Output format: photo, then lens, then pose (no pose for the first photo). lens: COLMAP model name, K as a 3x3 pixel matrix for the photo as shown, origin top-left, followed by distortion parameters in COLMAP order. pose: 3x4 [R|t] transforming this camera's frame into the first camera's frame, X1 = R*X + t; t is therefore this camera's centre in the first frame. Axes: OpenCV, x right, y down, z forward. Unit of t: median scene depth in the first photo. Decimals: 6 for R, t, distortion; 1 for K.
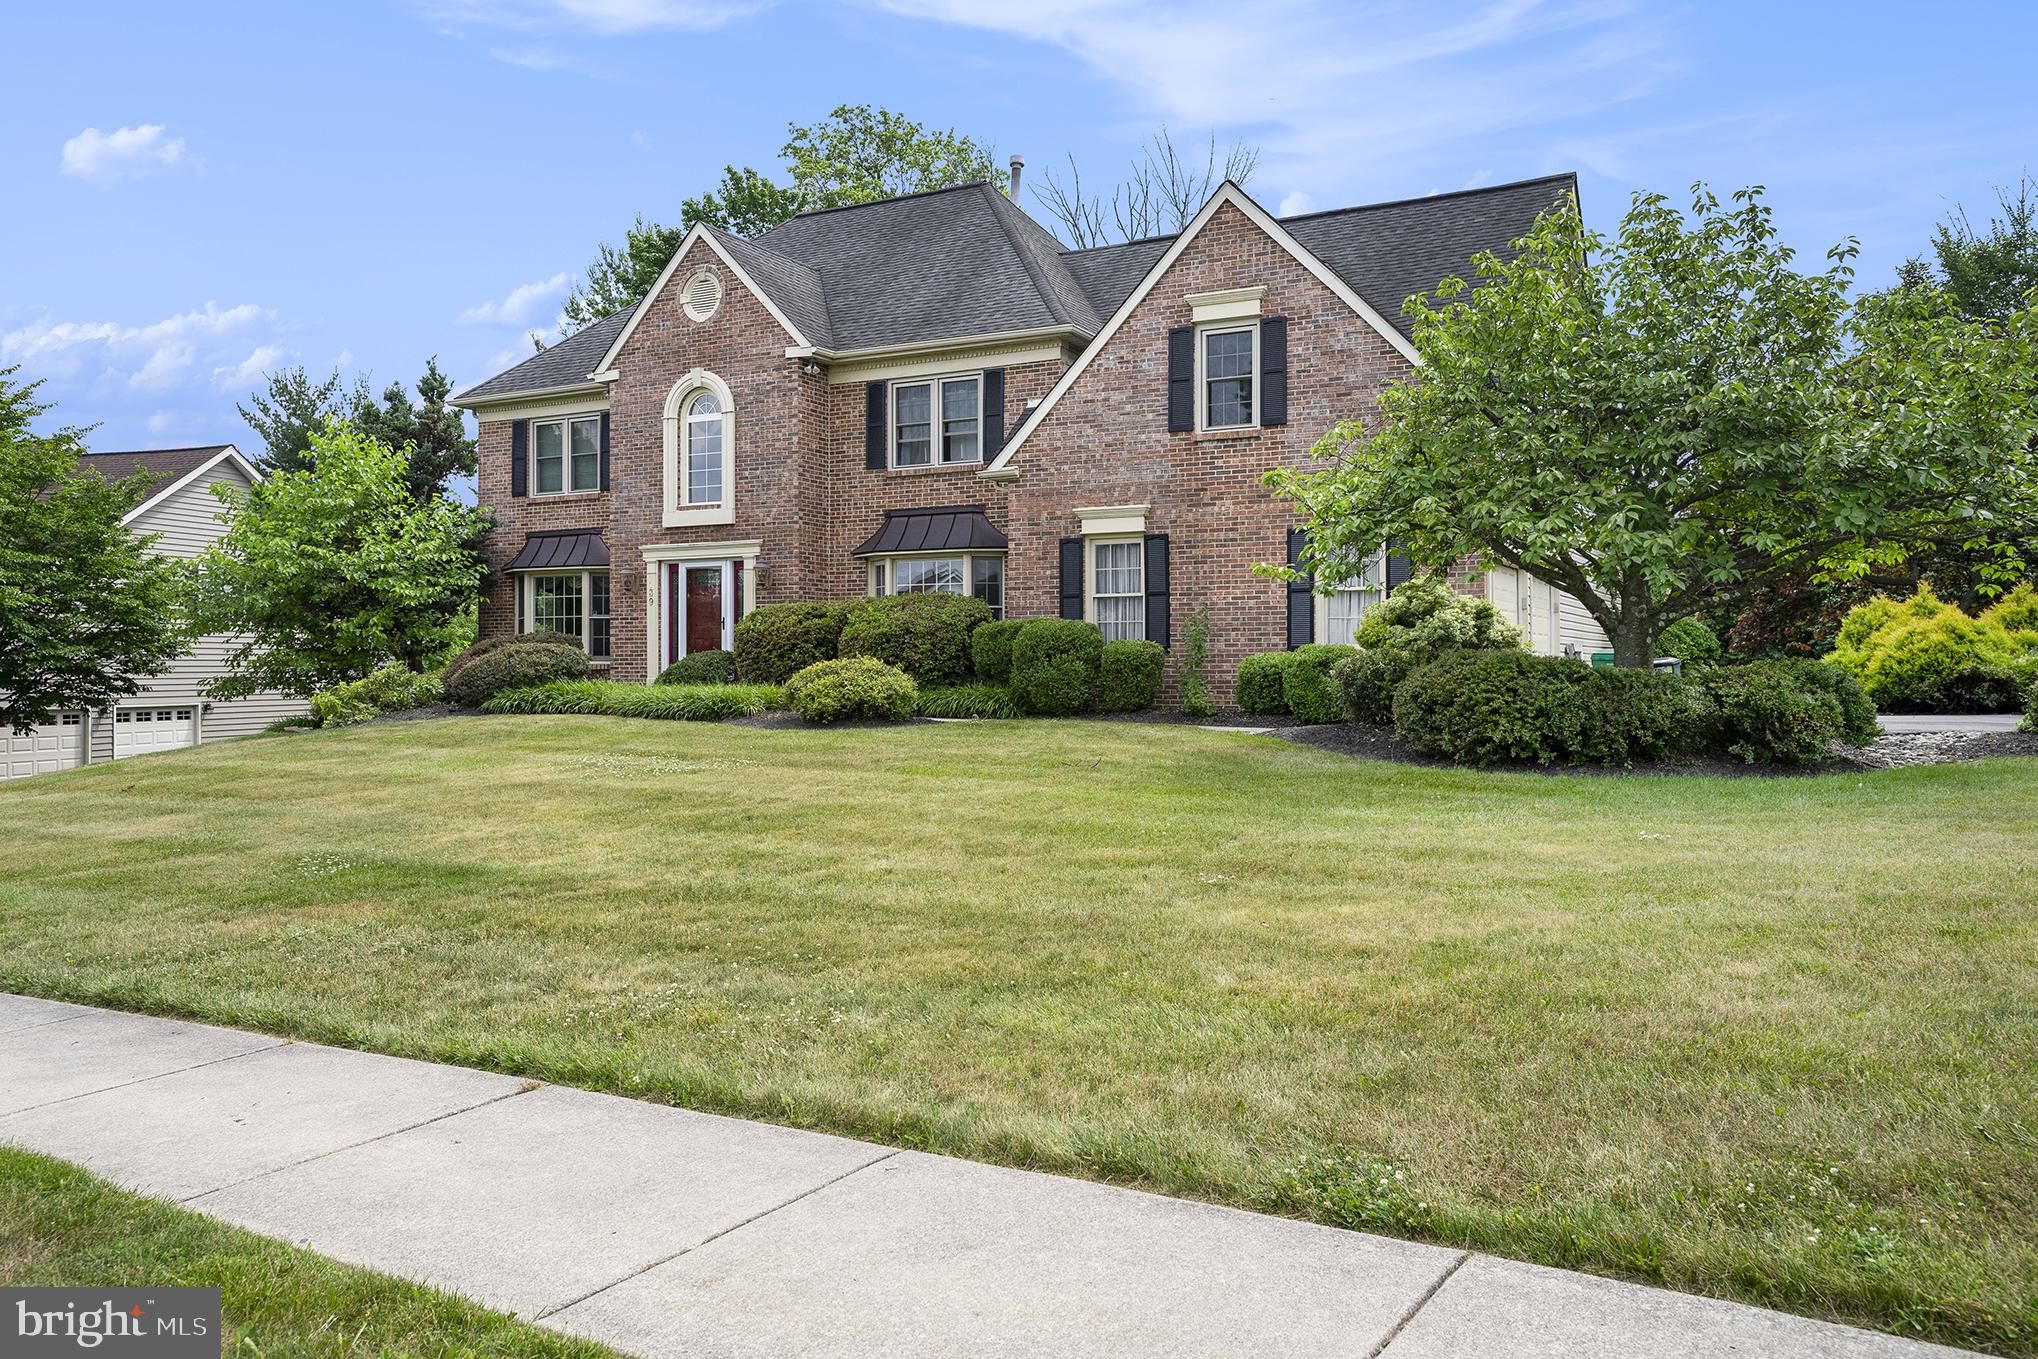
lens RADIAL K [[1481.4, 0, 886.3], [0, 1481.4, 668.2], [0, 0, 1]] dist [-0.002444, 0.000258]
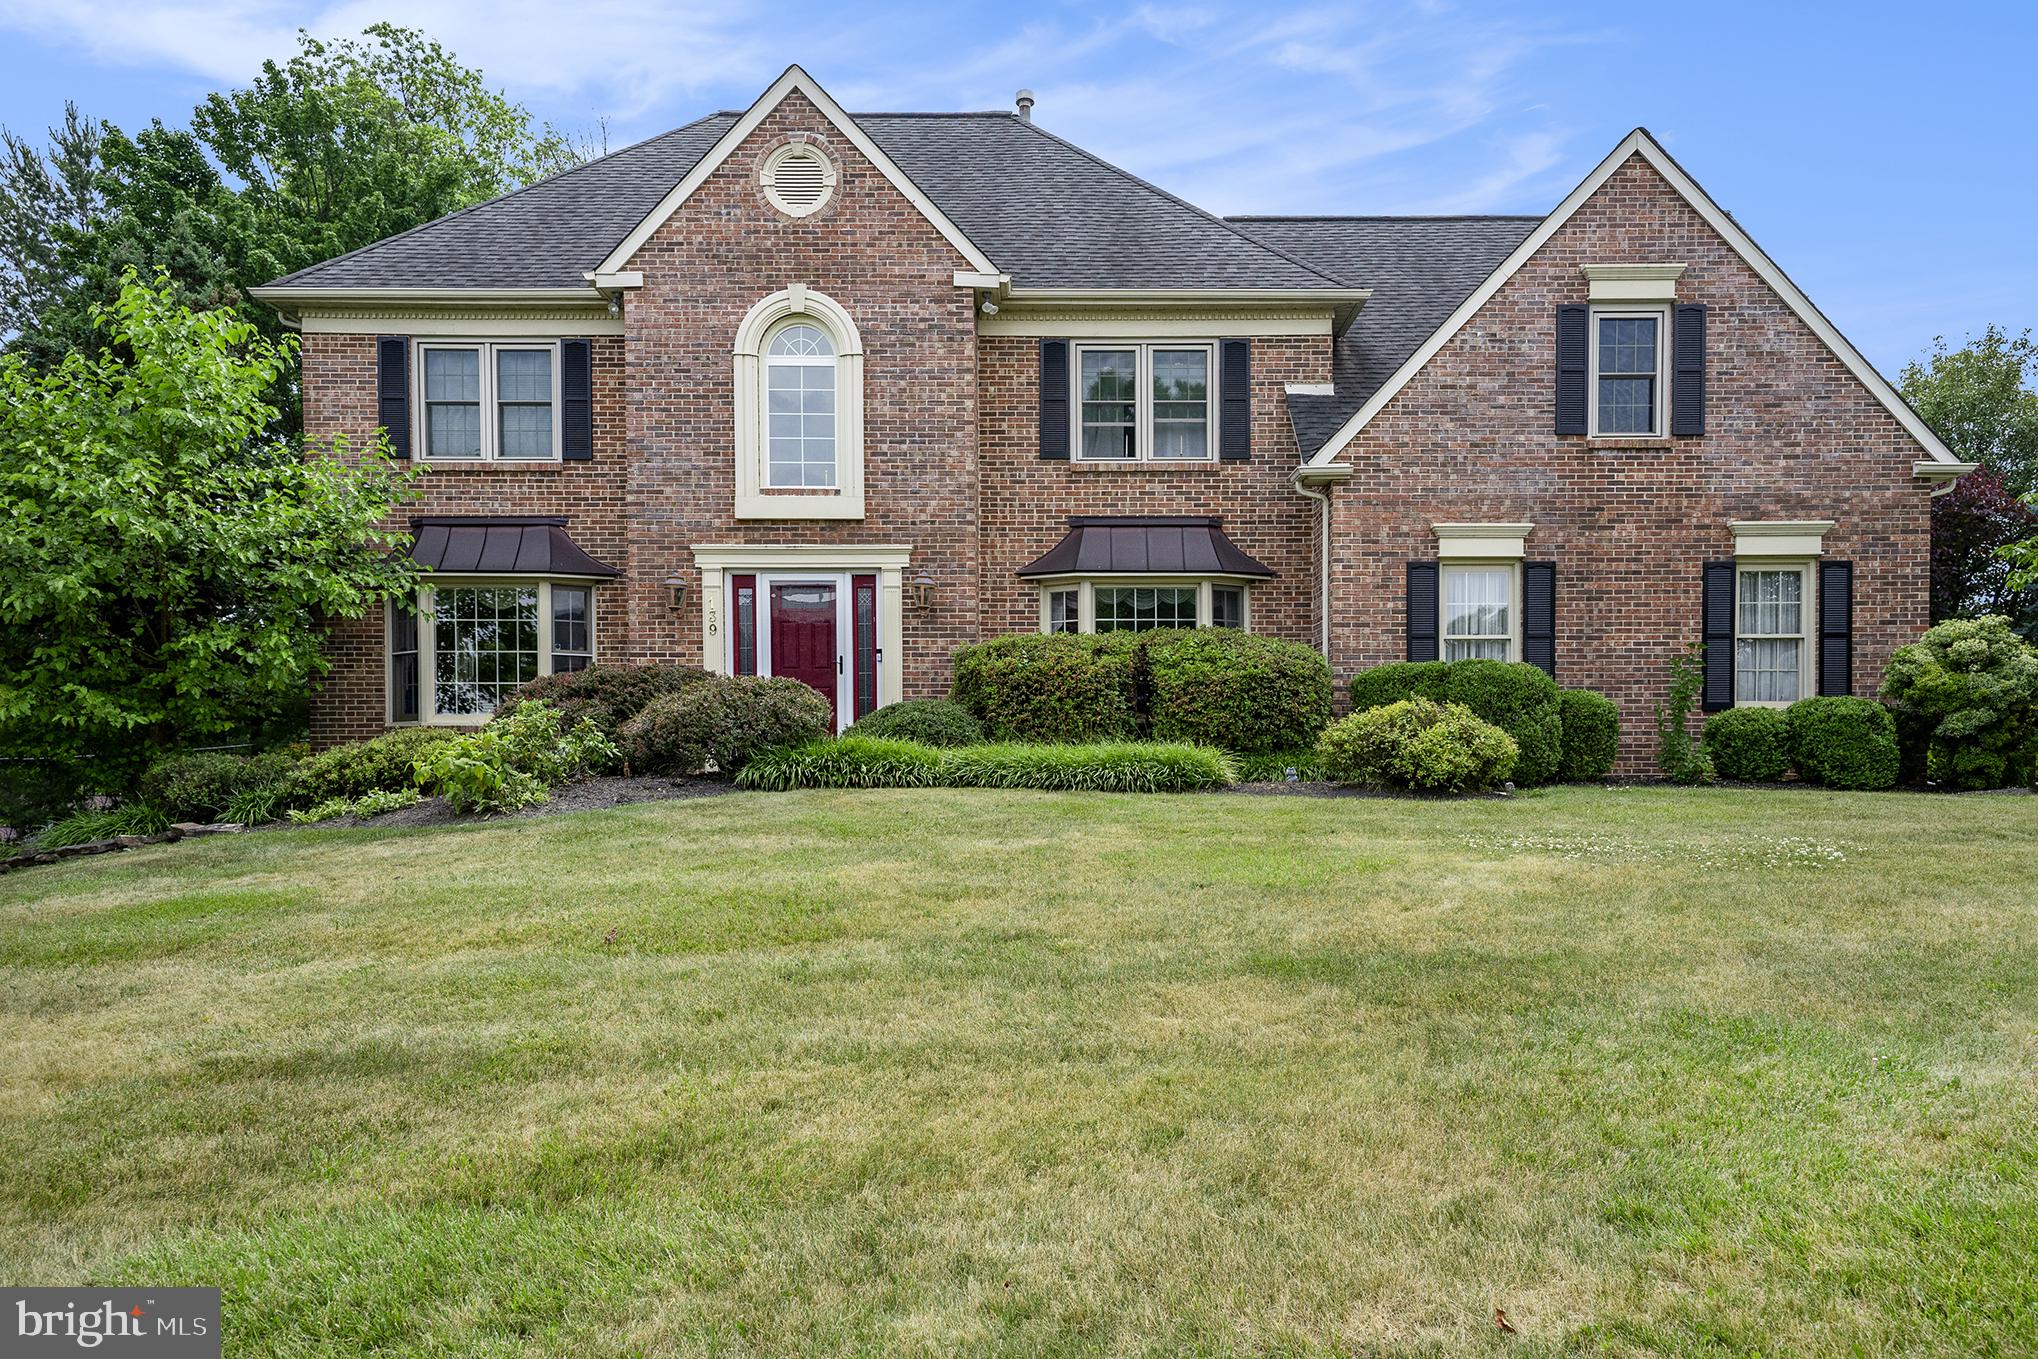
lens RADIAL K [[1561.1, 0, 1022.3], [0, 1561.1, 771.4], [0, 0, 1]] dist [0.028362, 0.008970]
pose [[0.870214, -0.001022, 0.492673, -0.413404], [-0.000083, 0.999998, 0.002221, 0.017976], [-0.492674, -0.001973, 0.870212, 0.350054]]
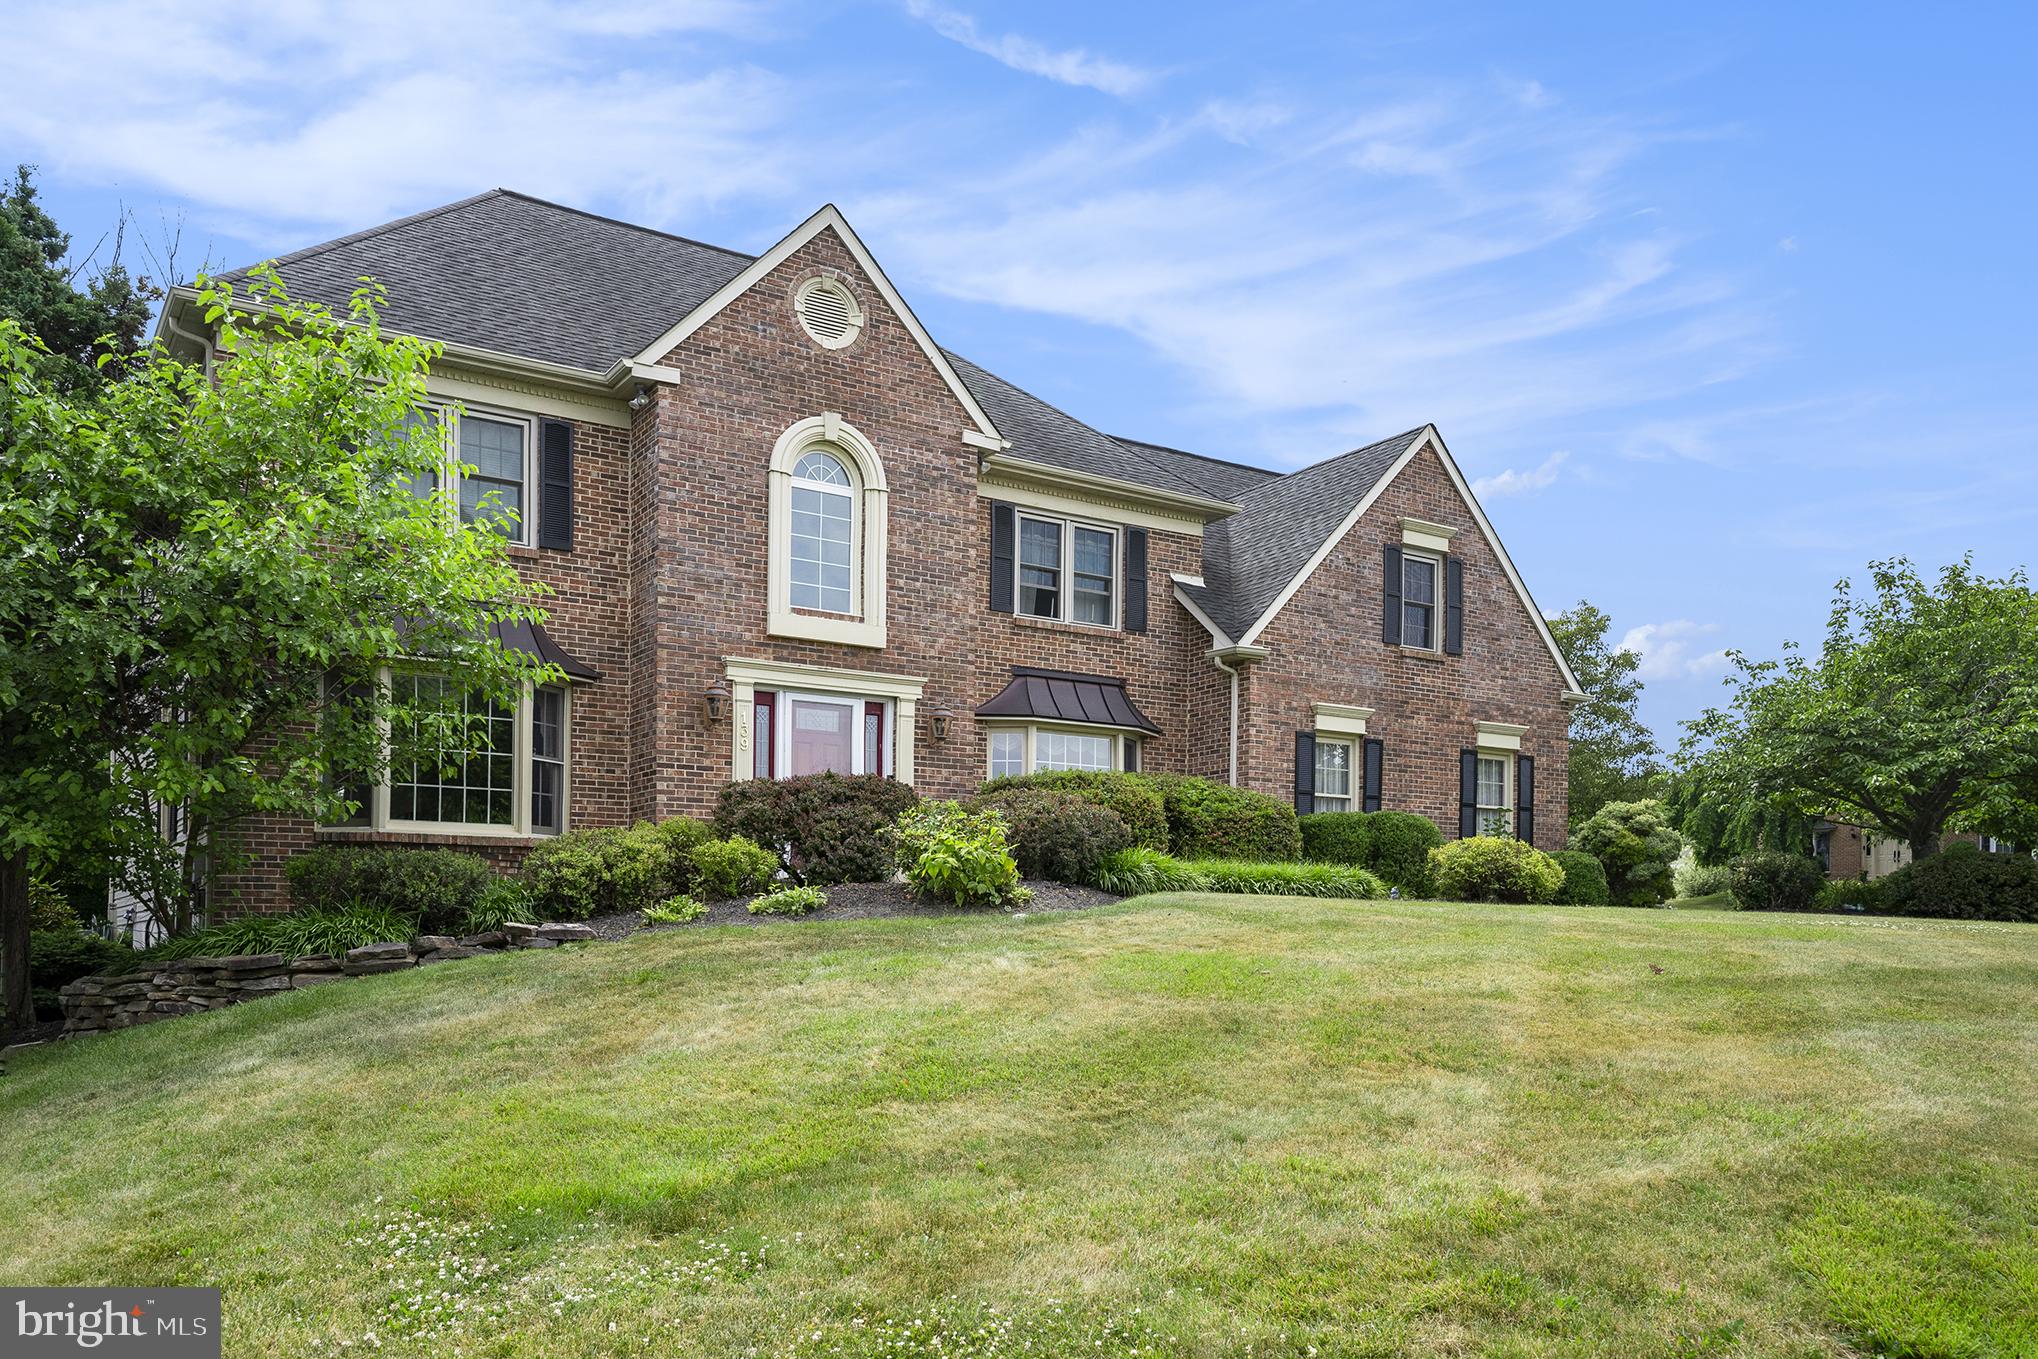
lens RADIAL K [[1630.7, 0, 1057.7], [0, 1630.7, 829.7], [0, 0, 1]] dist [0.017215, 0.107974]
pose [[0.431288, 0.068075, 0.899642, -0.794412], [-0.000431, 0.997165, -0.075247, 0.048474], [-0.902214, 0.032066, 0.430095, 0.622985]]
